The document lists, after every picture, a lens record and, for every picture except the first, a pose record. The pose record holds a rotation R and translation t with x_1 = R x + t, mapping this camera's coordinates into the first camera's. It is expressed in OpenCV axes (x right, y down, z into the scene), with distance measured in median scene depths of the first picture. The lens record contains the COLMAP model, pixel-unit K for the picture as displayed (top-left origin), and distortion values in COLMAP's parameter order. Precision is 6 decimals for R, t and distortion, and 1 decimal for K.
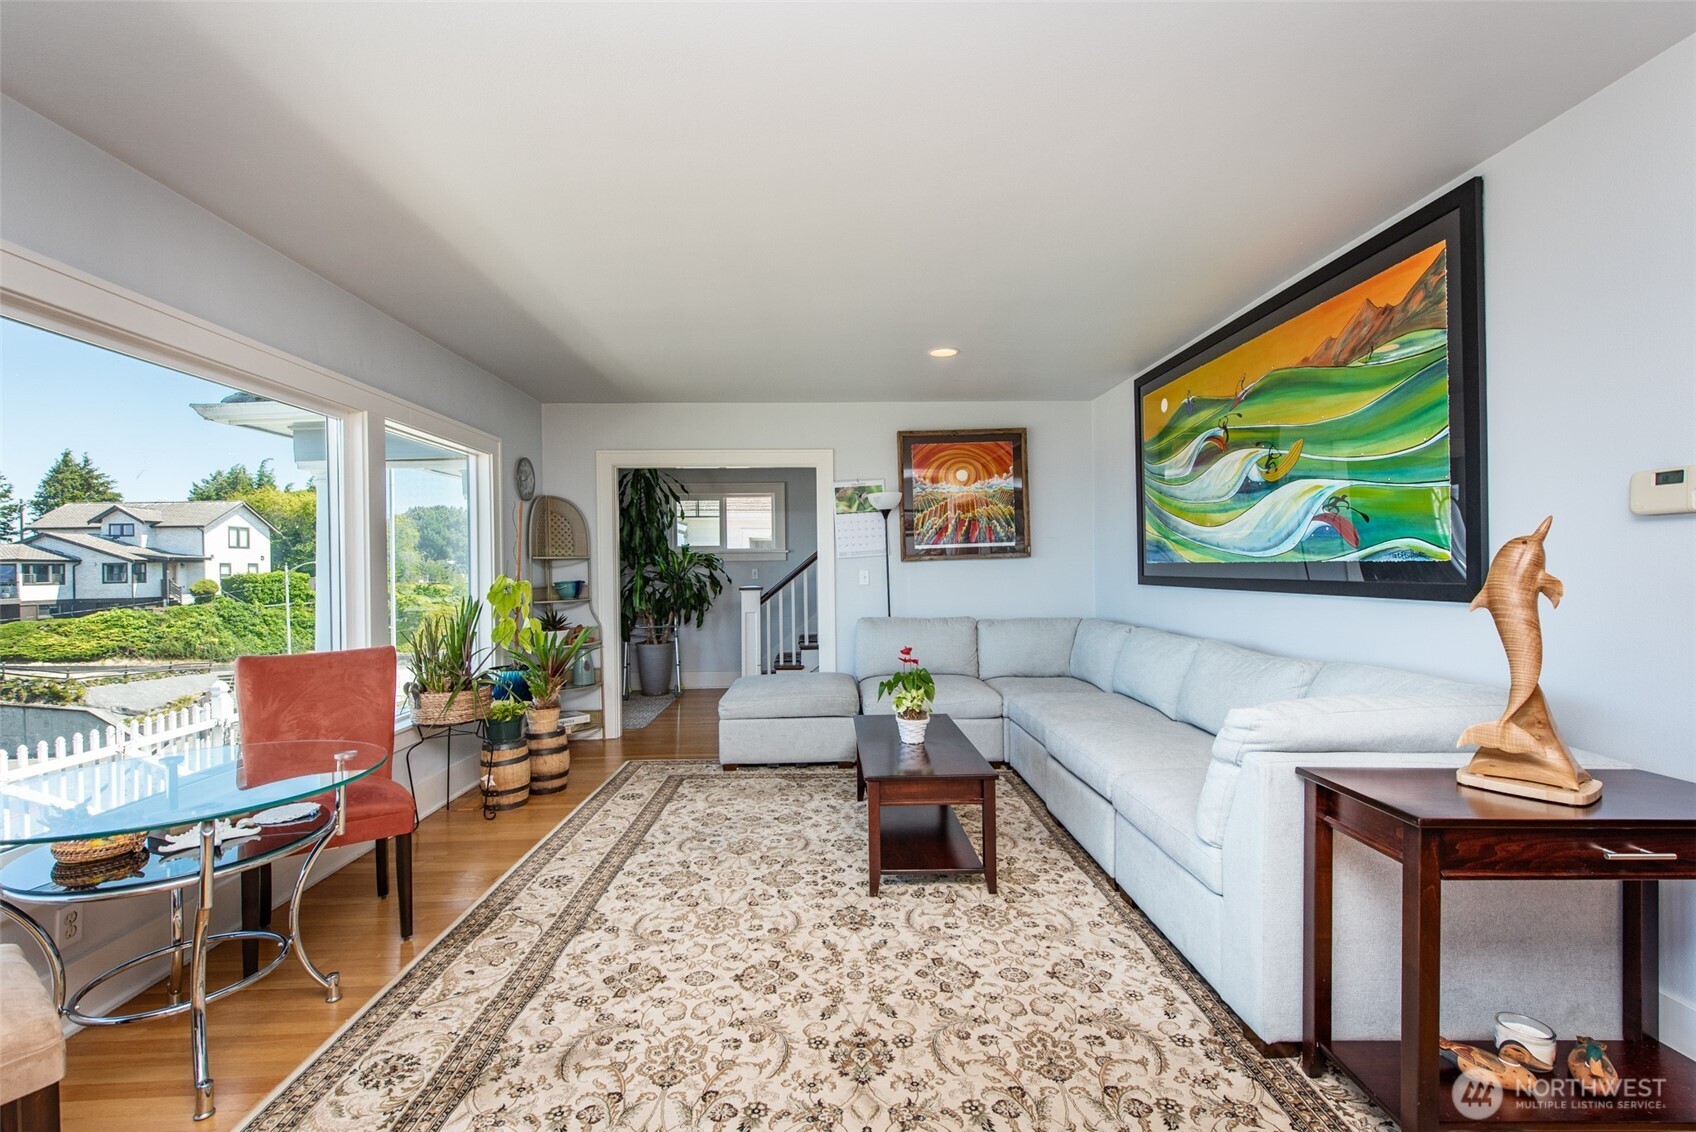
lens RADIAL K [[741.3, 0, 849.4], [0, 741.3, 569.5], [0, 0, 1]] dist [0.013873, -0.000970]
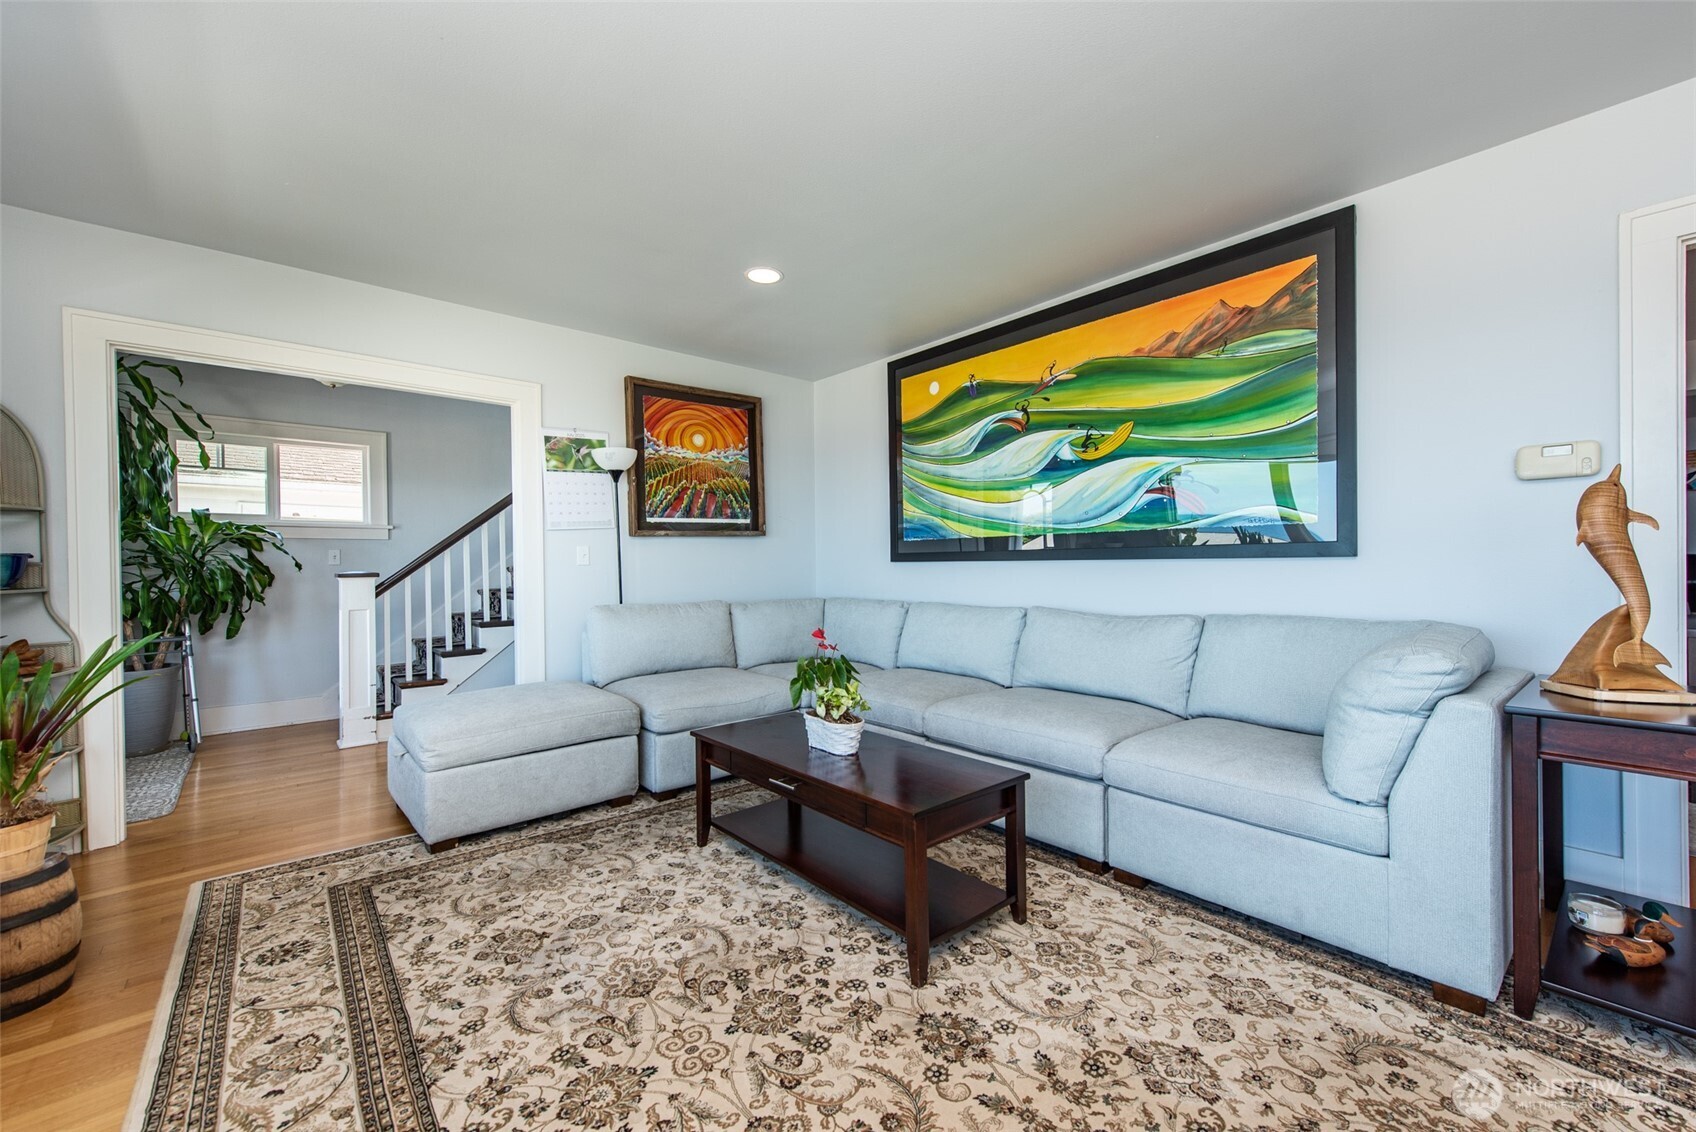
lens RADIAL K [[665.1, 0, 846.8], [0, 665.1, 569.3], [0, 0, 1]] dist [0.010358, -0.001676]
pose [[0.780067, -0.000479, 0.625696, -0.302498], [0.002714, 0.999993, -0.002618, 0.041910], [-0.625690, 0.003741, 0.780063, 0.416155]]
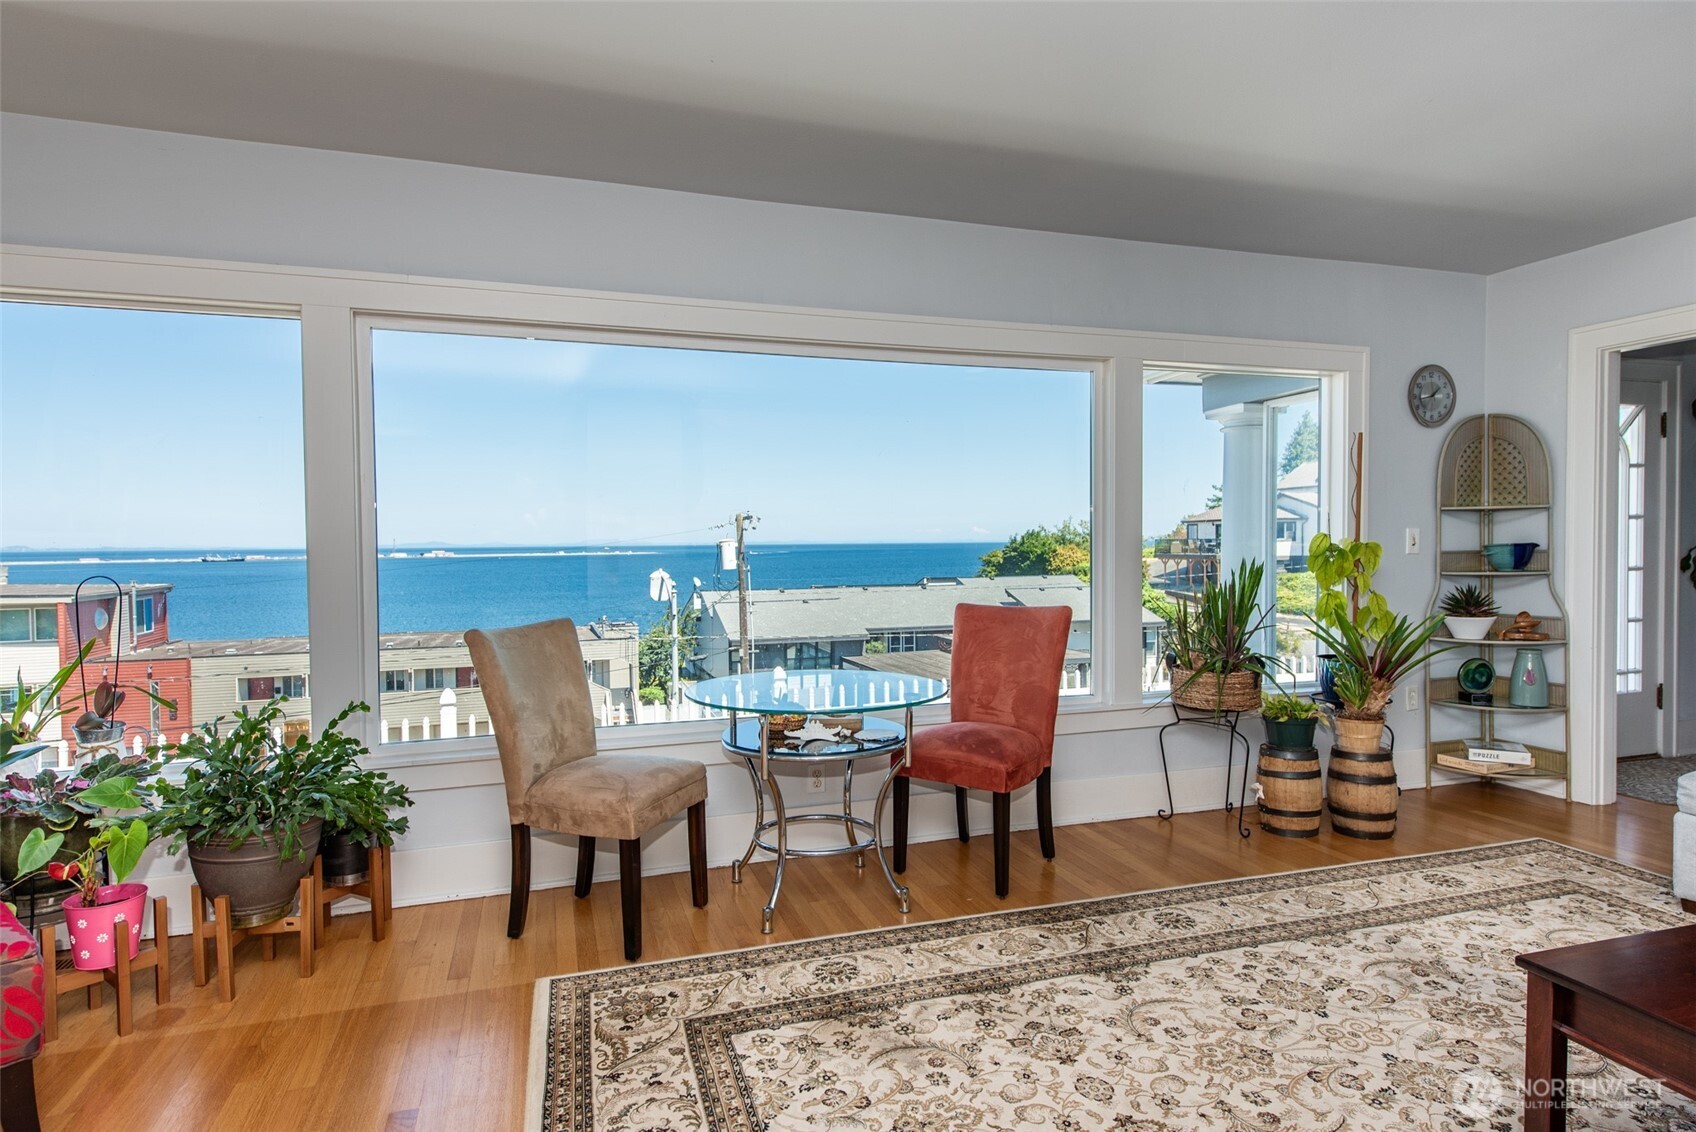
lens RADIAL K [[928.6, 0, 850.5], [0, 928.6, 568.9], [0, 0, 1]] dist [0.016680, -0.001844]
pose [[0.285528, 0.041276, -0.957481, 0.346328], [0.002568, 0.999036, 0.043833, 0.001707], [0.958367, -0.014975, 0.285147, 0.309719]]
